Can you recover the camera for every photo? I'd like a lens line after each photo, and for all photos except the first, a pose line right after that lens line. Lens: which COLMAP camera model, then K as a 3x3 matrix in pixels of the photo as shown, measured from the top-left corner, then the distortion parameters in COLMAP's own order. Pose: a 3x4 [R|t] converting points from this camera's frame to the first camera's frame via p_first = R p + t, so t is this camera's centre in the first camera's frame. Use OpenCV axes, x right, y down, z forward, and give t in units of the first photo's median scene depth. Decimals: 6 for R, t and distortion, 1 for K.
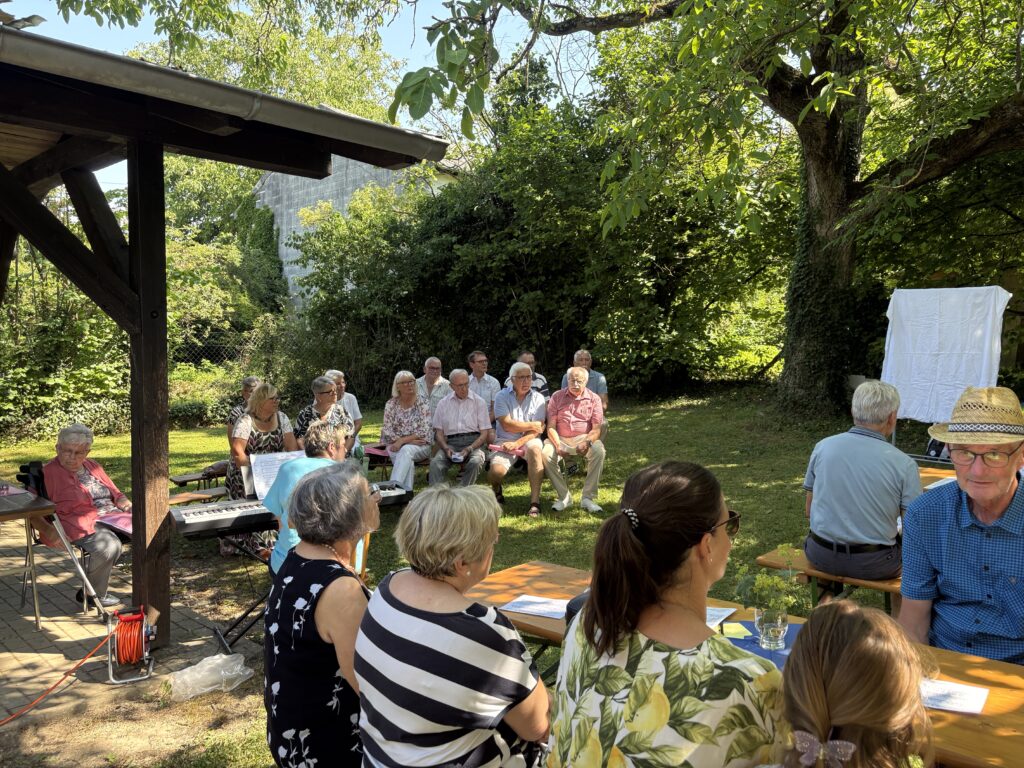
lens RADIAL K [[764.6, 0, 514.5], [0, 764.6, 387.6], [0, 0, 1]] dist [0.012502, -0.007200]
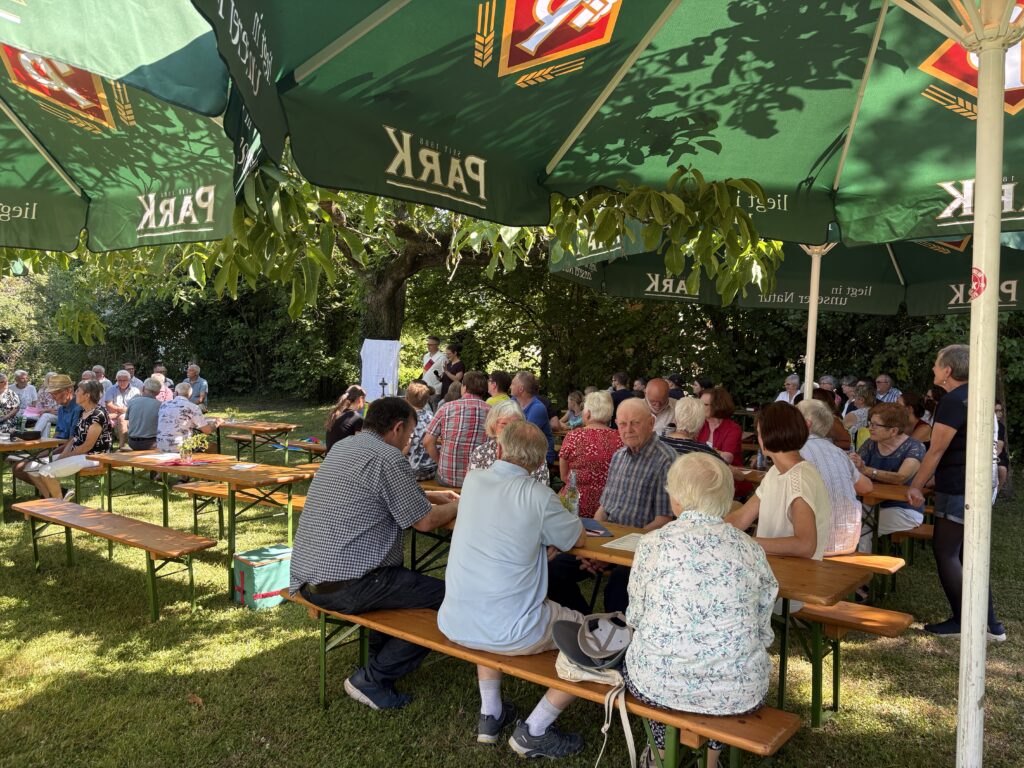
lens RADIAL K [[765.5, 0, 517.4], [0, 765.5, 387.4], [0, 0, 1]] dist [0.014964, 0.000857]
pose [[0.988342, 0.038504, 0.147298, 0.558043], [-0.033970, 0.998872, -0.033169, 0.032402], [-0.148409, 0.027779, 0.988536, -0.784208]]
